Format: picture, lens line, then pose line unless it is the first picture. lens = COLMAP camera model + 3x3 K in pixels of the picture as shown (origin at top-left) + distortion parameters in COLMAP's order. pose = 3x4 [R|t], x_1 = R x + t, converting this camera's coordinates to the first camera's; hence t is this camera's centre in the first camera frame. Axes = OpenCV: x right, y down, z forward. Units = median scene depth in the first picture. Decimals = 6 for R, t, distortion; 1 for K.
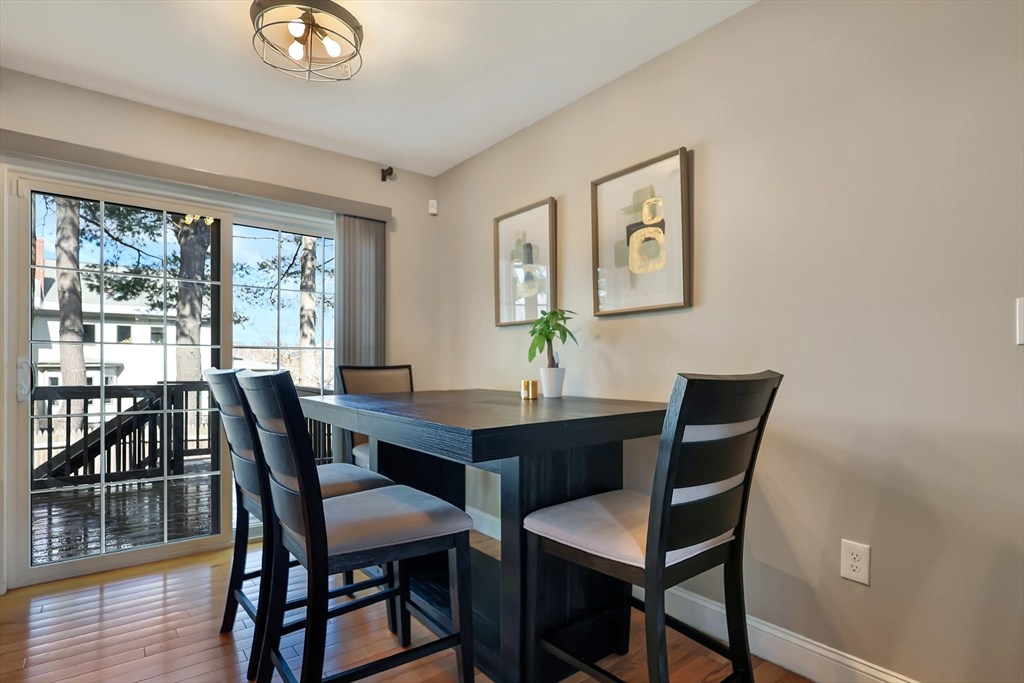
lens RADIAL K [[506.4, 0, 508.8], [0, 506.4, 364.4], [0, 0, 1]] dist [-0.002887, -0.000413]
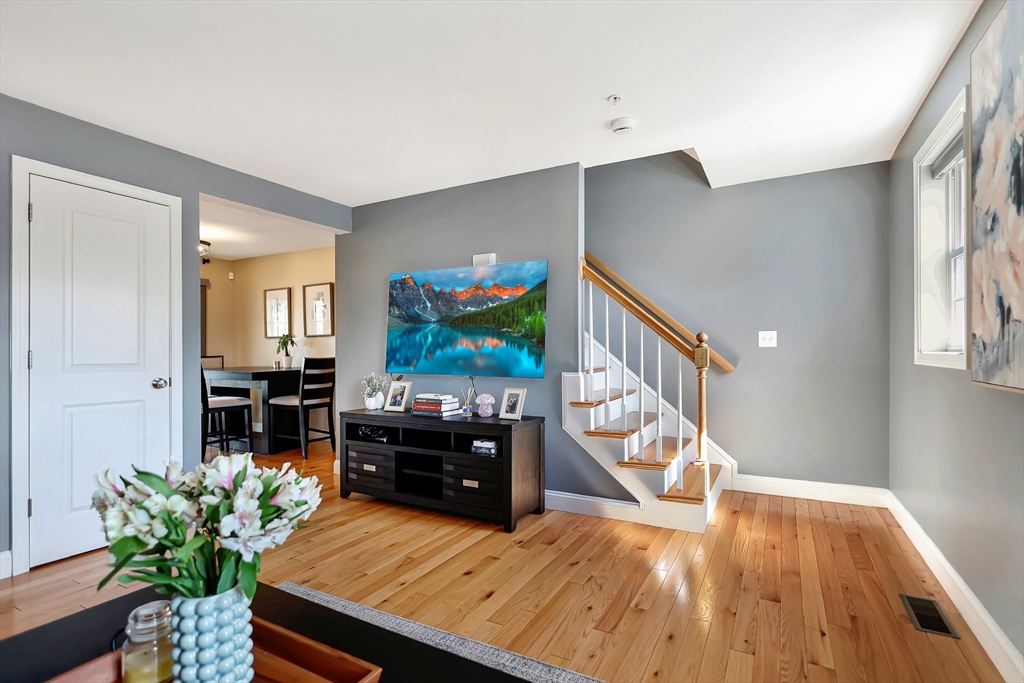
lens RADIAL K [[498.2, 0, 505.7], [0, 498.2, 346.4], [0, 0, 1]] dist [-0.000803, 0.000103]
pose [[0.925352, -0.005950, 0.379064, 0.154831], [0.007760, 0.999965, -0.003248, -0.026917], [-0.379031, 0.005947, 0.925365, -1.798274]]
